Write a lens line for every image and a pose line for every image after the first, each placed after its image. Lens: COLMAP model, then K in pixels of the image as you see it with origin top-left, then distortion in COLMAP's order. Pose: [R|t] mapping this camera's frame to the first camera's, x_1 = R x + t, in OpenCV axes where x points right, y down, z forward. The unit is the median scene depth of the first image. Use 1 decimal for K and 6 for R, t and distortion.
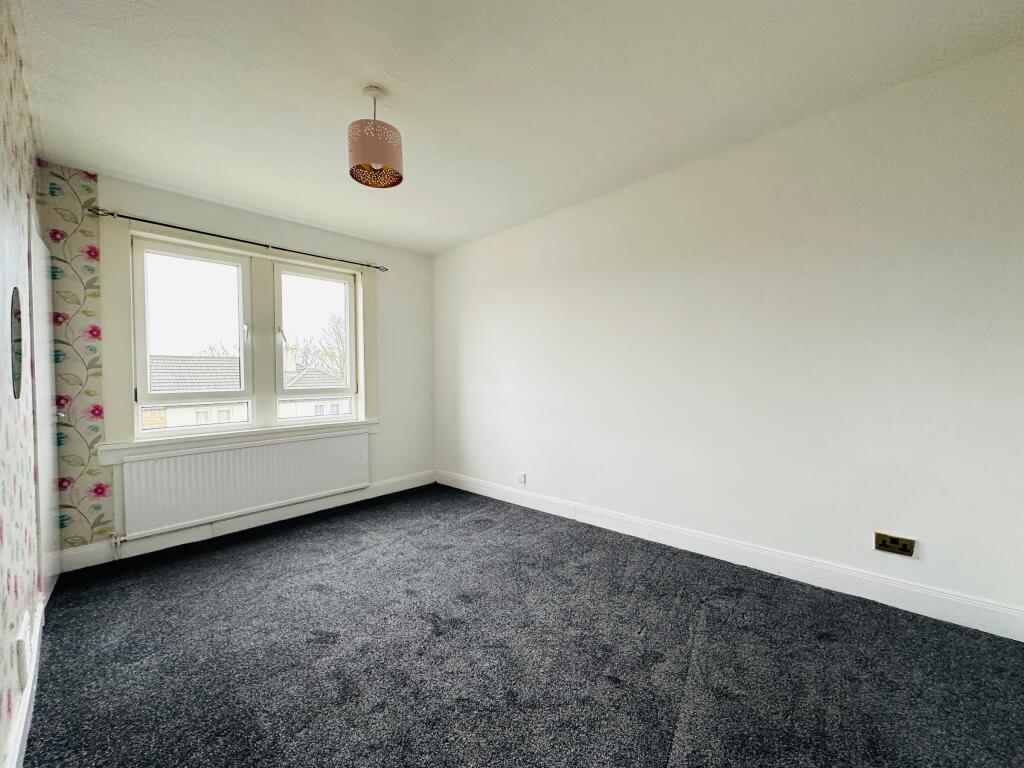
lens RADIAL K [[405.8, 0, 512.0], [0, 405.8, 384.0], [0, 0, 1]] dist [-0.005724, 0.000347]
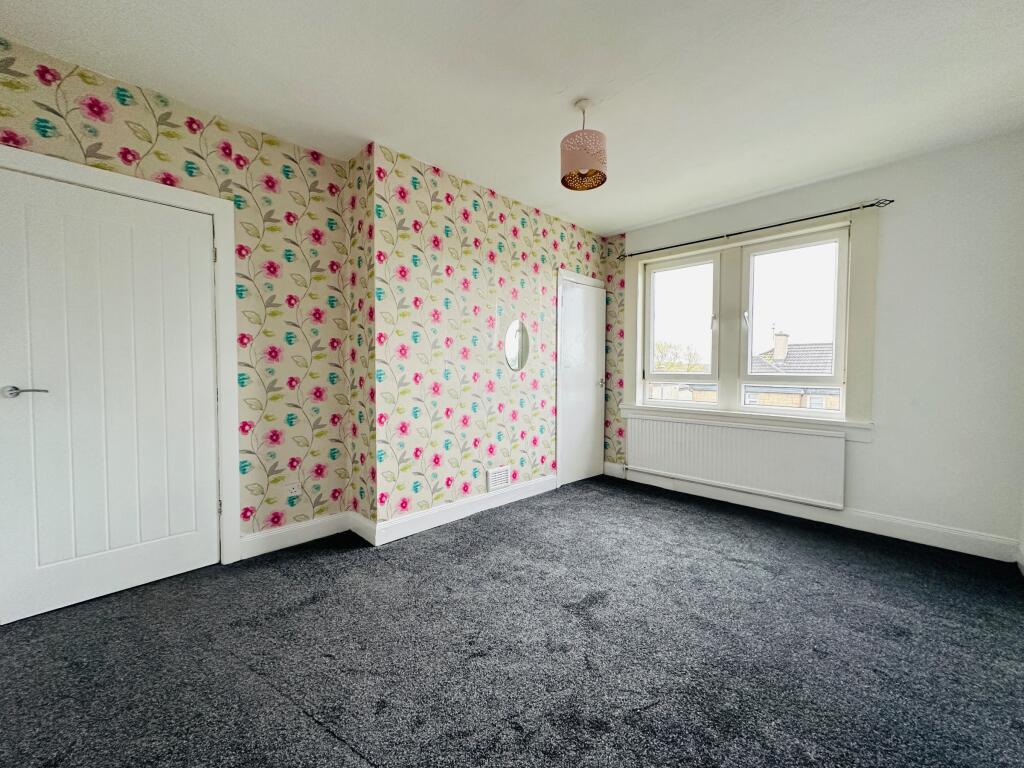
lens RADIAL K [[405.8, 0, 512.0], [0, 405.8, 384.0], [0, 0, 1]] dist [-0.005724, 0.000347]
pose [[-0.037623, 0.052596, -0.997907, 0.567731], [-0.024309, 0.998270, 0.053532, -0.004142], [0.998996, 0.026272, -0.036279, 0.598653]]
